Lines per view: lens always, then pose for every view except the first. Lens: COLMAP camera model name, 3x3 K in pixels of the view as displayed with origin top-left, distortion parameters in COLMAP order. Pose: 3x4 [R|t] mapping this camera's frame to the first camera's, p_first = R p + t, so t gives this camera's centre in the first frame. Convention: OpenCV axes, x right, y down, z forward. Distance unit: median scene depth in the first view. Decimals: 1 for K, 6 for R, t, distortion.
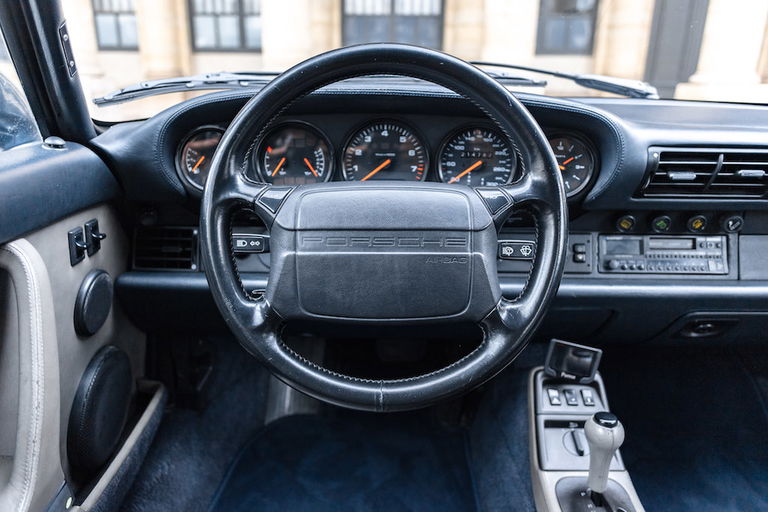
lens RADIAL K [[530.6, 0, 384.0], [0, 530.6, 256.6], [0, 0, 1]] dist [0.001218, 0.000914]
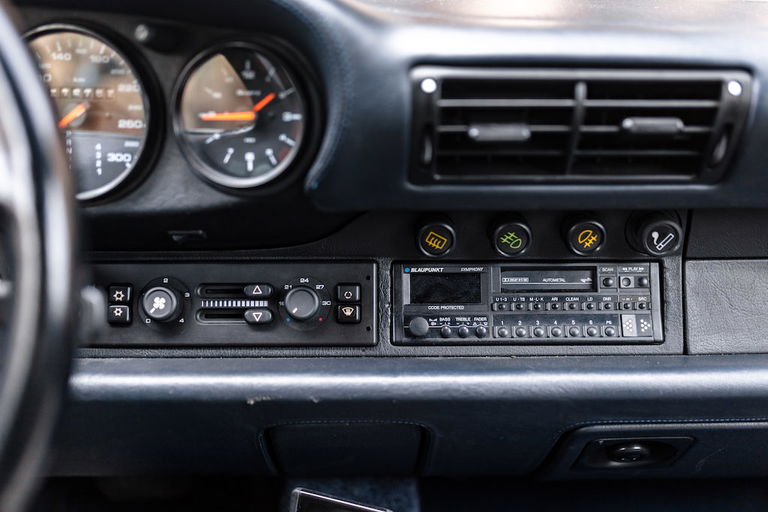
lens RADIAL K [[804.0, 0, 383.9], [0, 804.0, 255.0], [0, 0, 1]] dist [0.023253, 0.000000]
pose [[0.998993, -0.013769, 0.042692, 0.370683], [0.015197, 0.999329, -0.033319, -0.025045], [-0.042205, 0.033934, 0.998533, 0.286817]]
